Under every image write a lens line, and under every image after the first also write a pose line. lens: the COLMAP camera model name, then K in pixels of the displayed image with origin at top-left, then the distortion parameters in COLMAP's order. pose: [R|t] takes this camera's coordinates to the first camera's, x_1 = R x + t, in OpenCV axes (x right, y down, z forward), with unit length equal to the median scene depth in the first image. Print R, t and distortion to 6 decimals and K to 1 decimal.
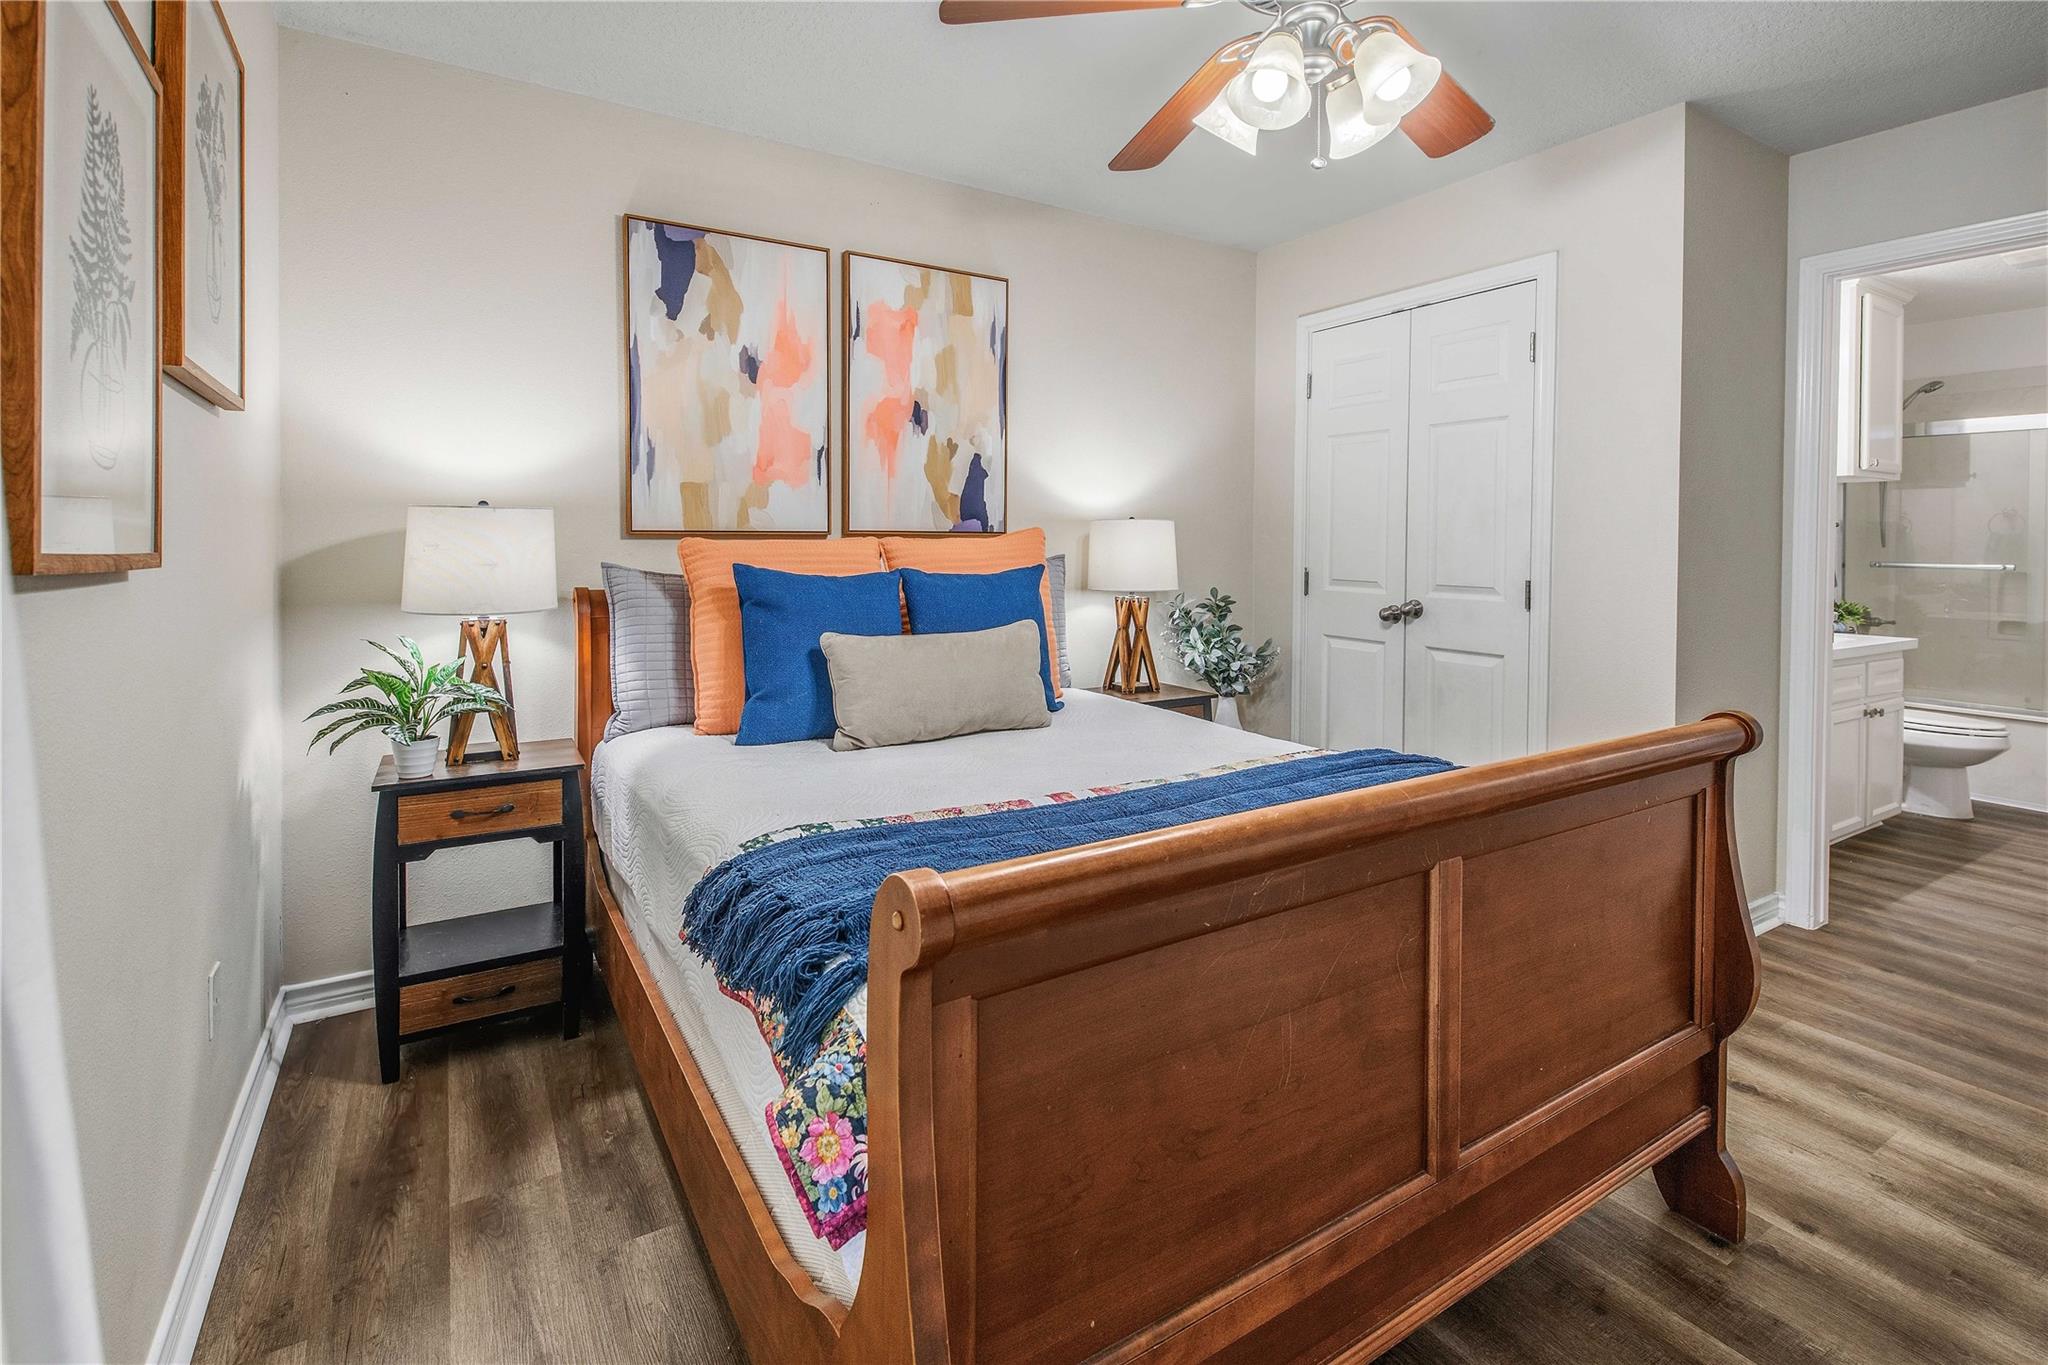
lens RADIAL K [[948.7, 0, 1084.6], [0, 948.7, 676.4], [0, 0, 1]] dist [0.003722, 0.000054]
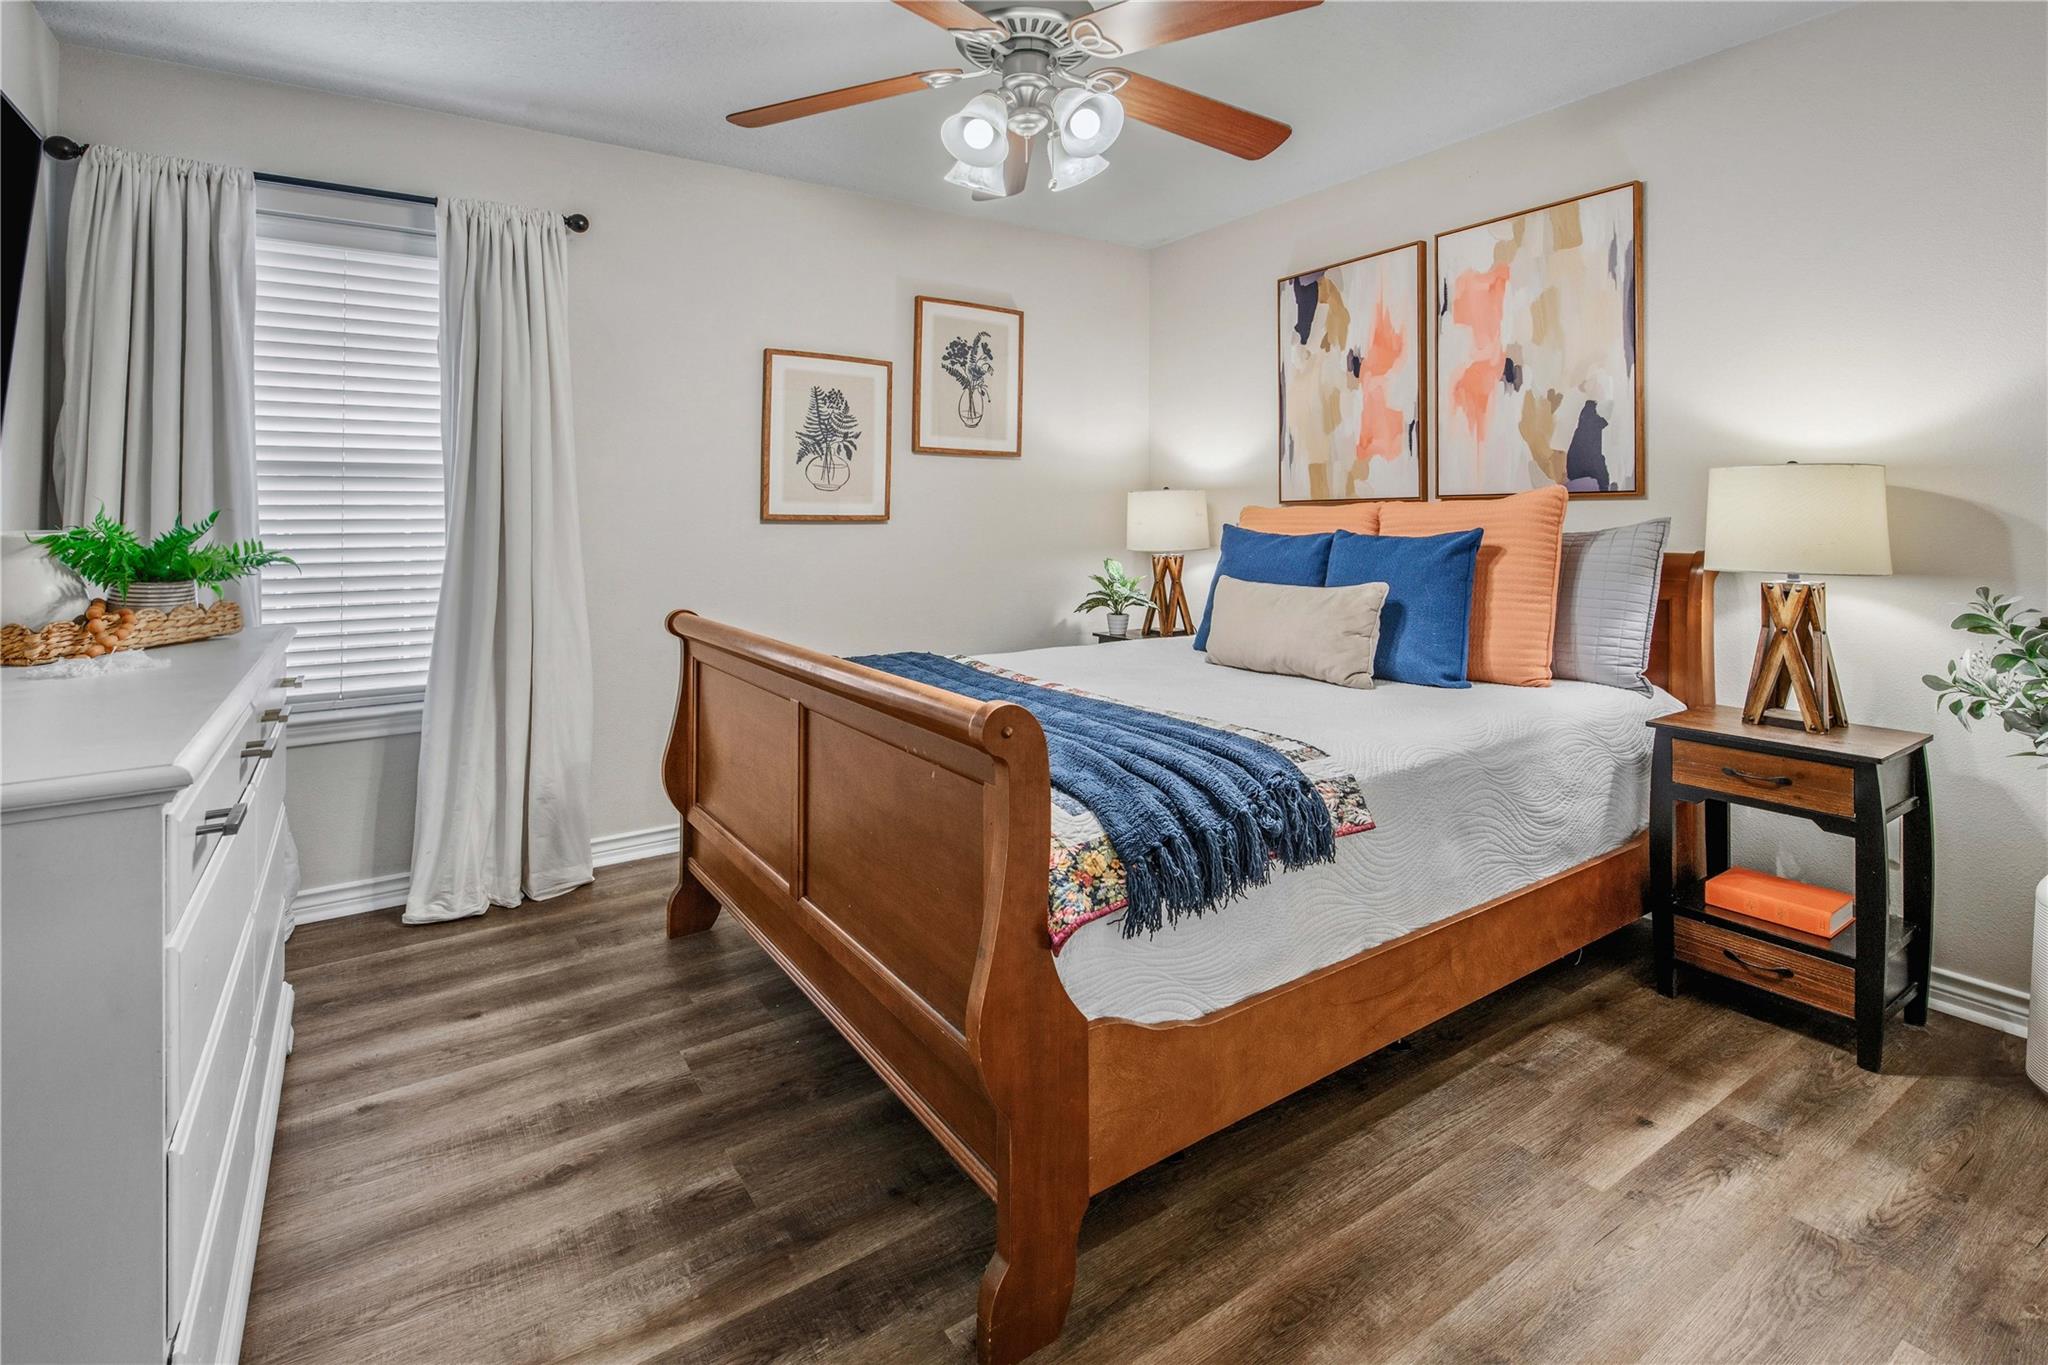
lens RADIAL K [[948.7, 0, 1027.5], [0, 948.7, 681.1], [0, 0, 1]] dist [0.003722, 0.000054]
pose [[-0.002462, 0.172963, -0.984925, 0.858185], [-0.126230, 0.976996, 0.171886, -0.075207], [0.991998, 0.124750, 0.019427, 0.551522]]
